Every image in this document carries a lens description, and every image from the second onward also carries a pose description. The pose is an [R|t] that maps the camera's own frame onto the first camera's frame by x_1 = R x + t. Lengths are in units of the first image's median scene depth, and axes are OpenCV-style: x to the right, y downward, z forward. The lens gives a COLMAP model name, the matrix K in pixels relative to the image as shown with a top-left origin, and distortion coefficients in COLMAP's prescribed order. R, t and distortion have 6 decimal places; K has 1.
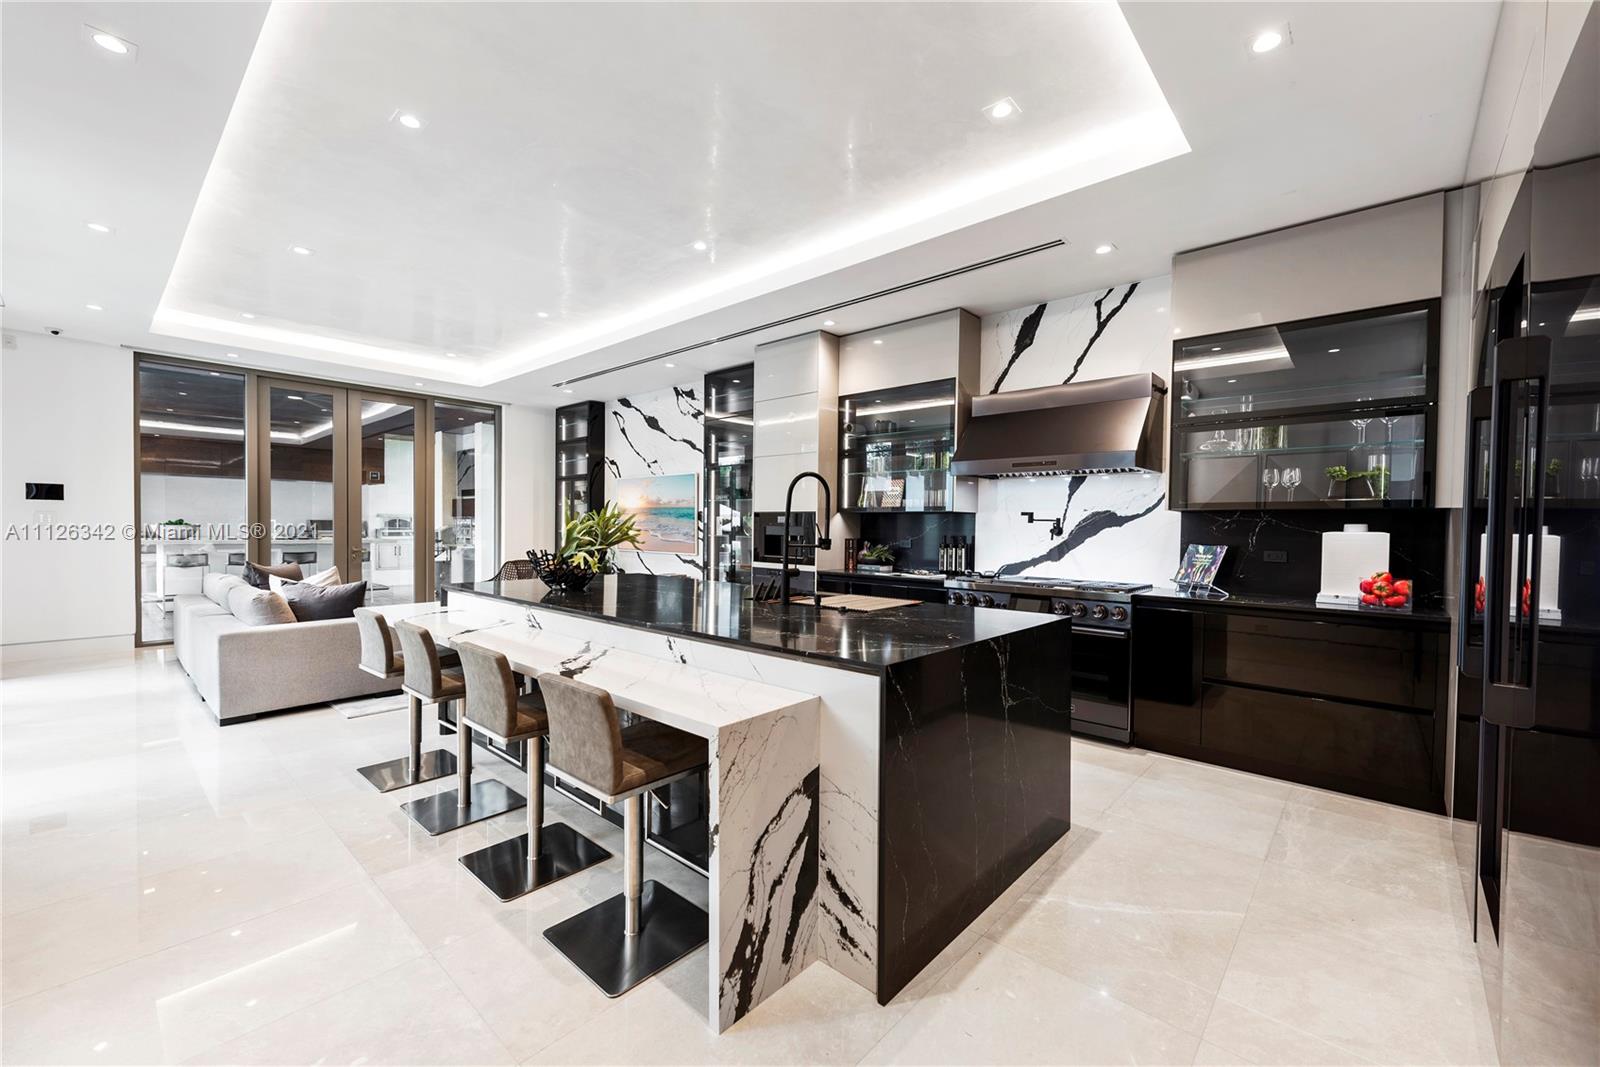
lens RADIAL K [[645.2, 0, 800.0], [0, 645.2, 533.5], [0, 0, 1]] dist [0.000323, 0.000001]
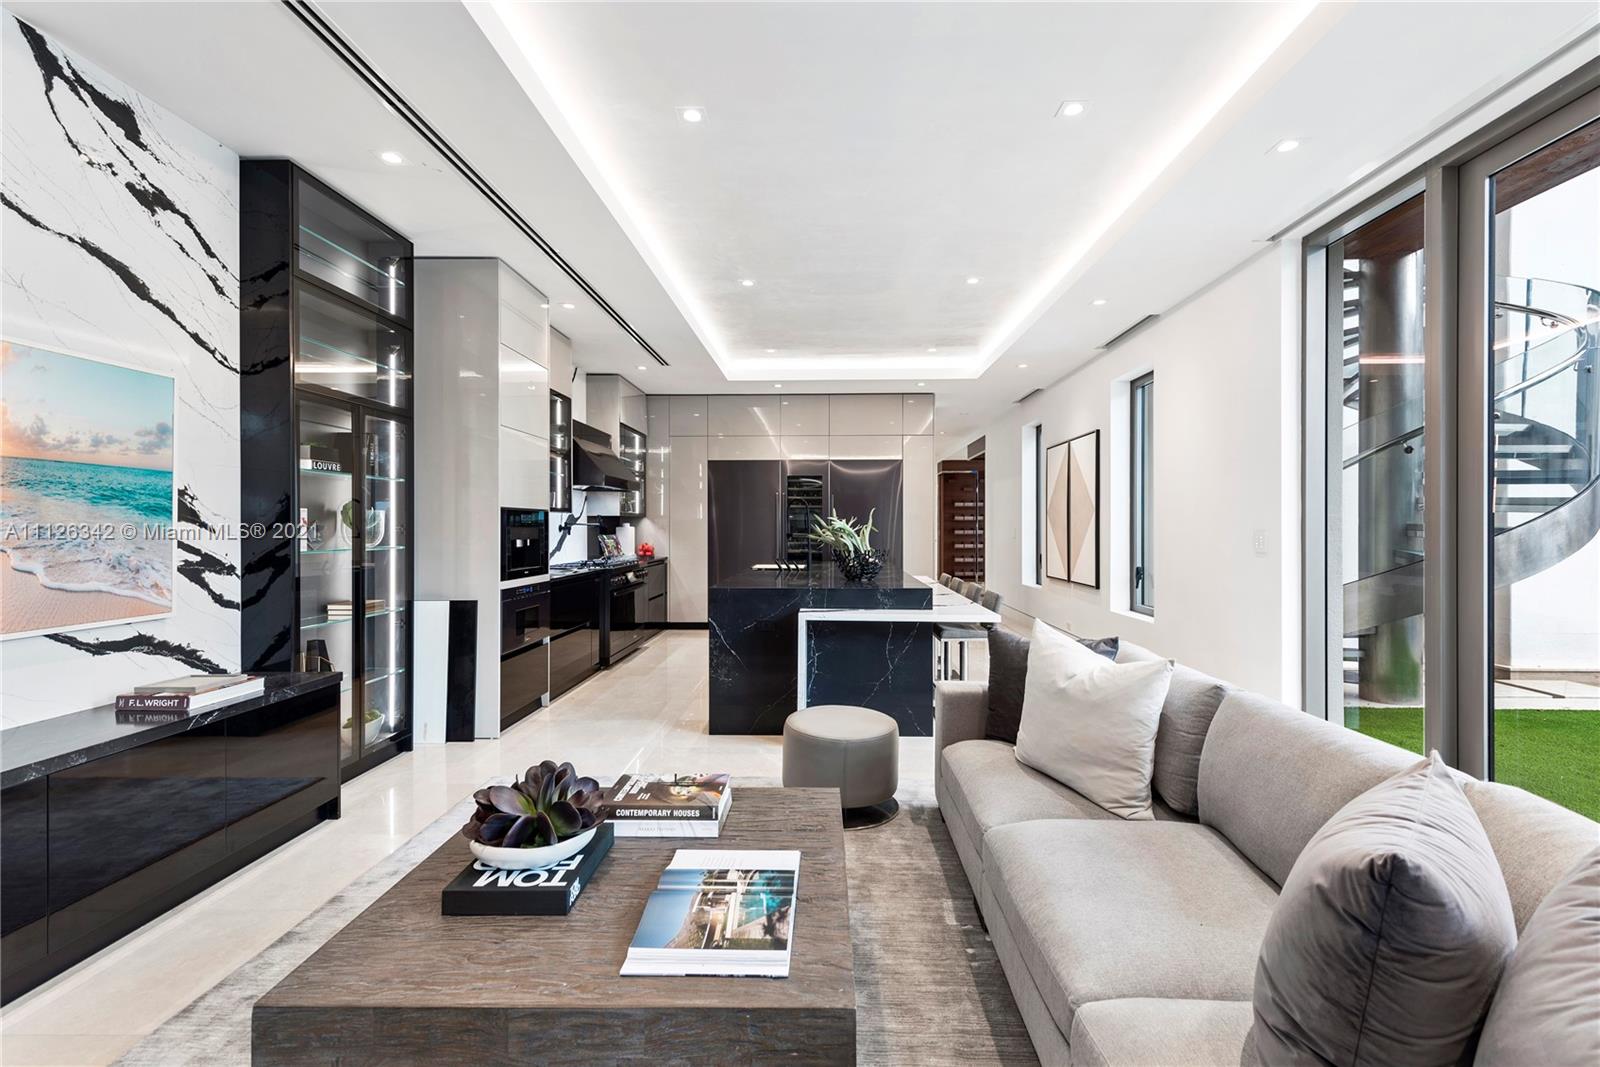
lens RADIAL K [[731.3, 0, 800.0], [0, 731.3, 533.5], [0, 0, 1]] dist [-0.000539, -0.000232]
pose [[-0.657178, 0.001481, 0.753734, -0.660535], [0.013625, 0.999858, 0.009915, -0.009693], [-0.753612, 0.016786, -0.657105, 0.987407]]
